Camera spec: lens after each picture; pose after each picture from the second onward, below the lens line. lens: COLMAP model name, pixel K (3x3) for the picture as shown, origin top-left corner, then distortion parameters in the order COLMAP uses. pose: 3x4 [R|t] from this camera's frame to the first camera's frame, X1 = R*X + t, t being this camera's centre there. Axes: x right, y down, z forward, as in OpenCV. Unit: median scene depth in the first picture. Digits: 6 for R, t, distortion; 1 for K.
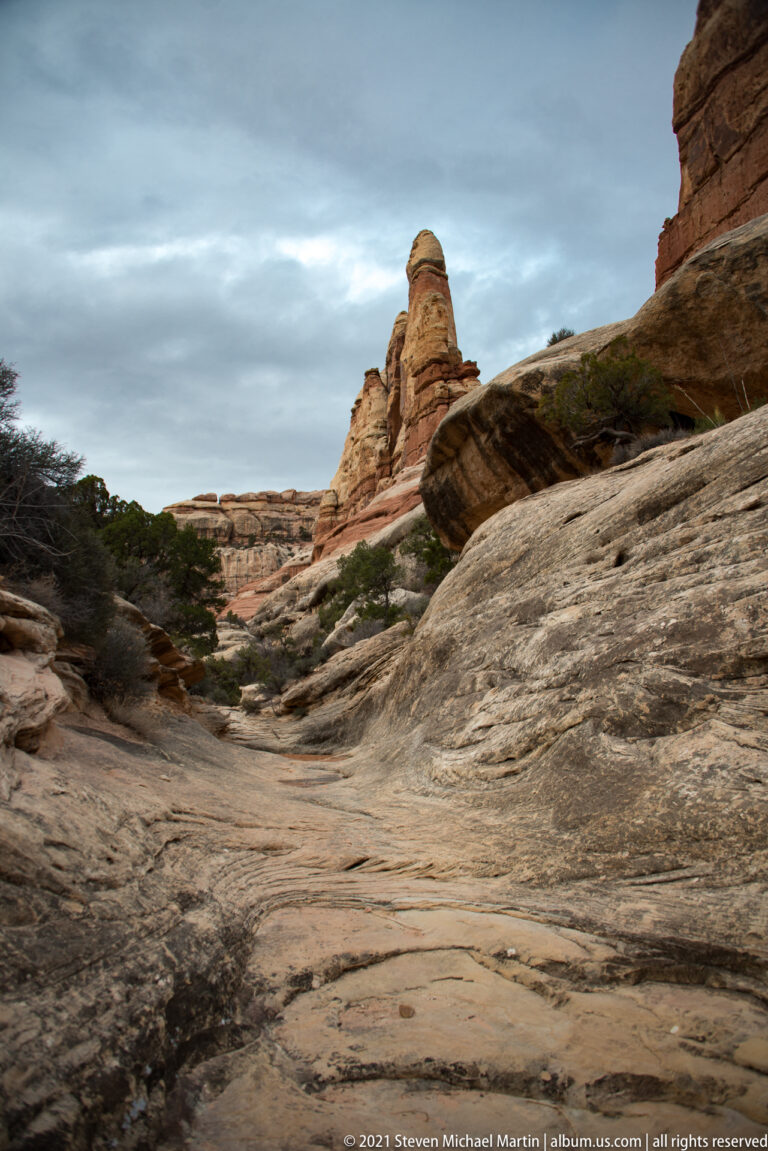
lens RADIAL K [[925.1, 0, 381.4], [0, 925.1, 574.8], [0, 0, 1]] dist [-0.126993, 0.004110]
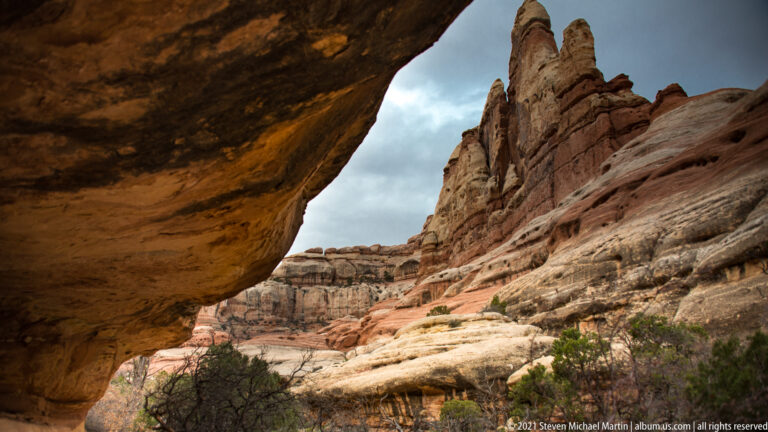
lens RADIAL K [[668.4, 0, 386.8], [0, 668.4, 218.8], [0, 0, 1]] dist [-0.117426, 0.005126]
pose [[0.997147, -0.013042, -0.074353, -0.044910], [0.002988, 0.991010, -0.133752, 0.010239], [0.075429, 0.133149, 0.988222, 0.105435]]
